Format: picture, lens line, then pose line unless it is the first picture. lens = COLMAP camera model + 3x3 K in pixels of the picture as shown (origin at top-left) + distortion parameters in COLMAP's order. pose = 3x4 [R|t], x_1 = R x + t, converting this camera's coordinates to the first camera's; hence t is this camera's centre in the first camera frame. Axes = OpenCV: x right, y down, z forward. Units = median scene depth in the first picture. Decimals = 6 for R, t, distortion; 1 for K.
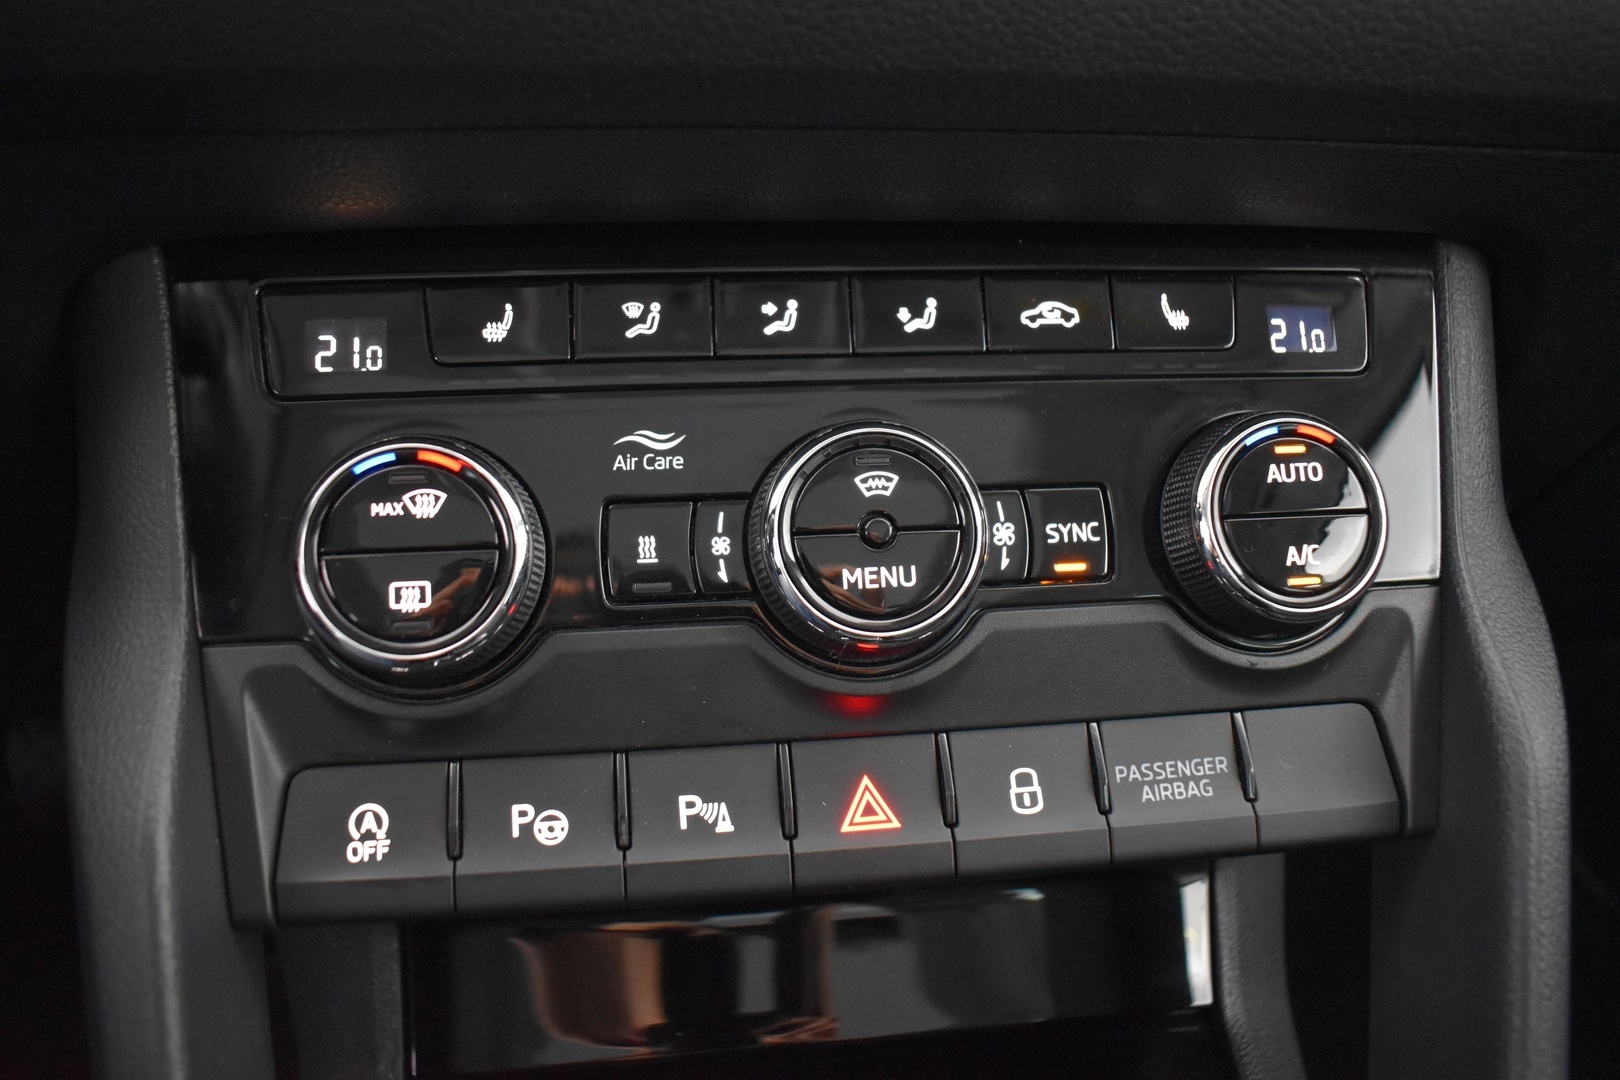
lens RADIAL K [[1224.6, 0, 810.1], [0, 1224.6, 541.3], [0, 0, 1]] dist [-0.079760, -0.000204]
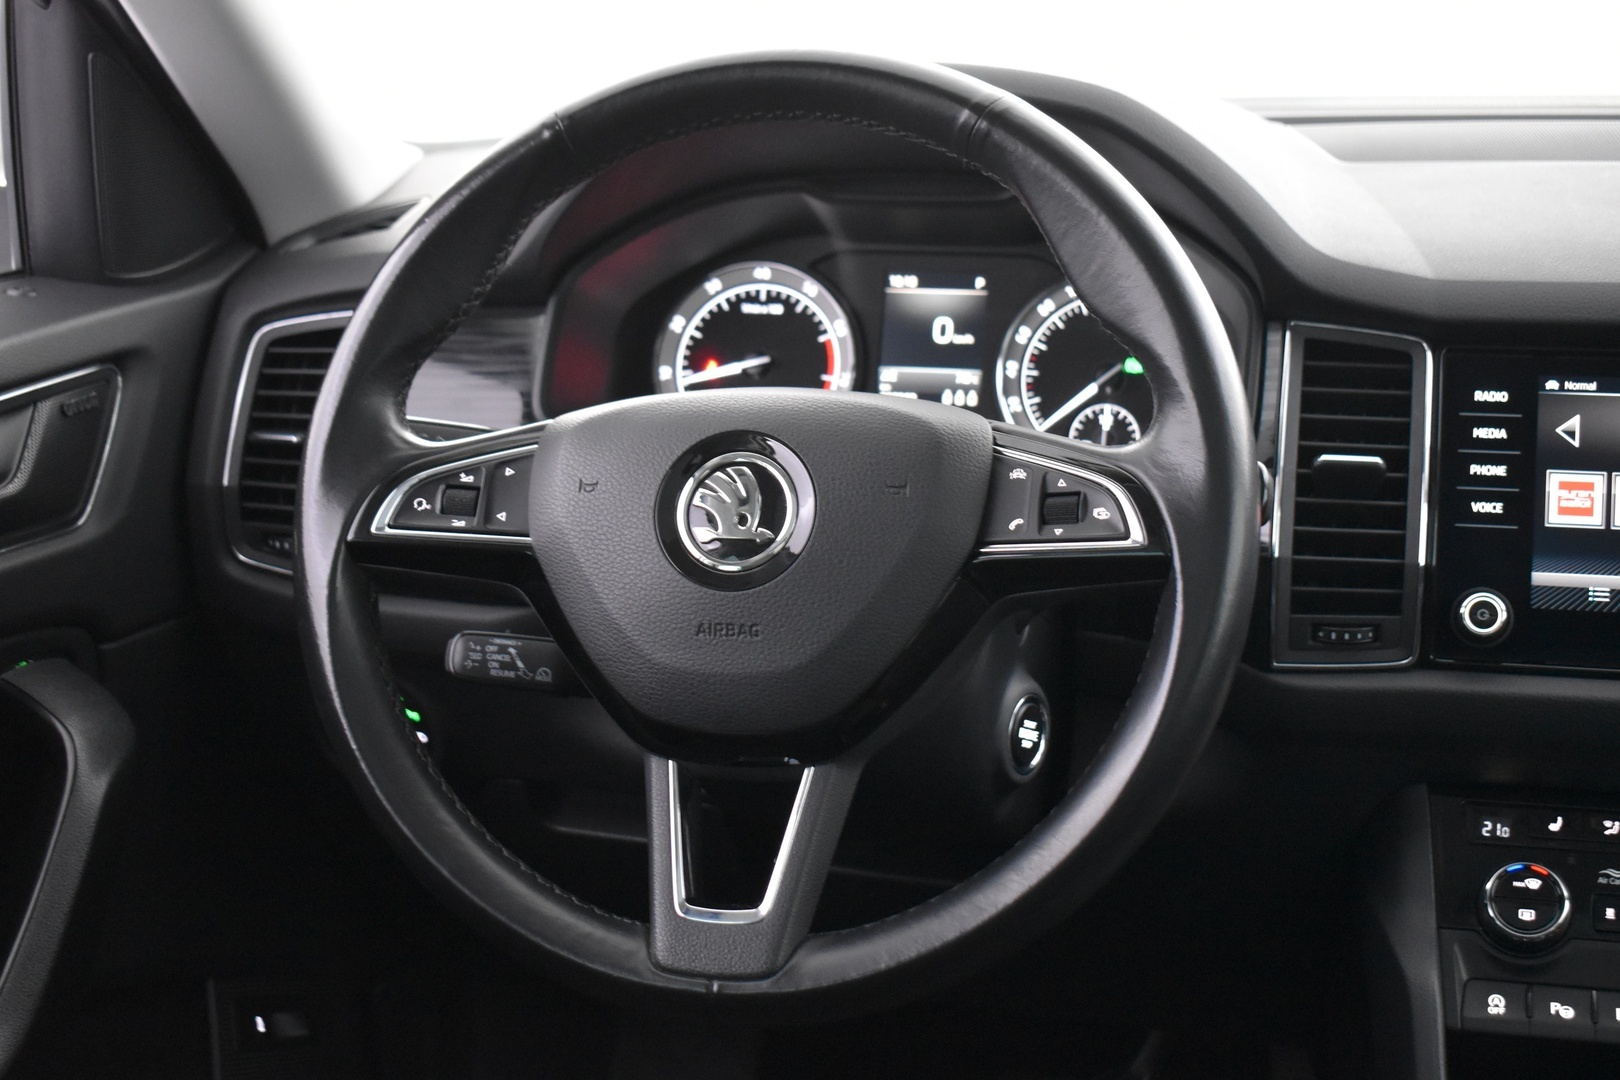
lens RADIAL K [[2155.8, 0, 820.0], [0, 2155.8, 541.8], [0, 0, 1]] dist [-0.047506, 0.000000]
pose [[0.931719, 0.047094, -0.360113, -0.097098], [-0.156262, 0.947066, -0.280442, 0.812263], [0.327843, 0.317565, 0.889759, -3.946338]]
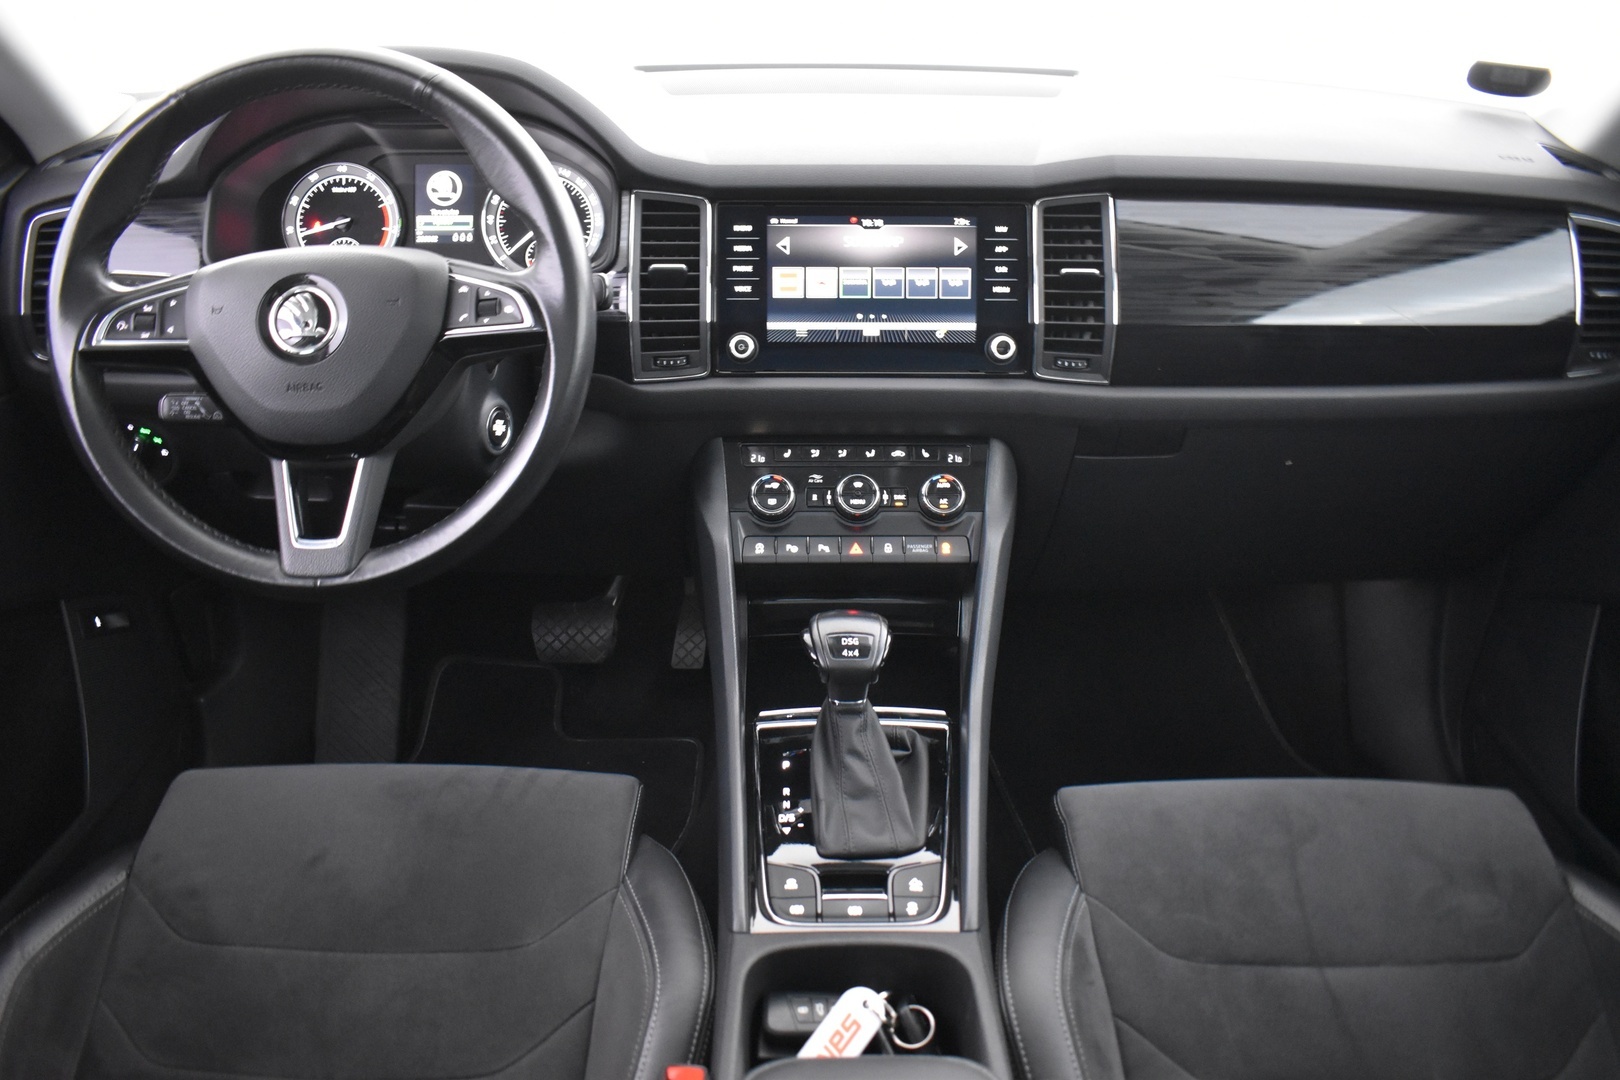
lens RADIAL K [[1224.6, 0, 804.9], [0, 1224.6, 512.3], [0, 0, 1]] dist [-0.079760, -0.000204]
pose [[0.993122, 0.023579, -0.114689, 0.421427], [-0.038296, 0.991052, -0.127865, 0.733480], [0.110648, 0.131377, 0.985138, -4.095503]]
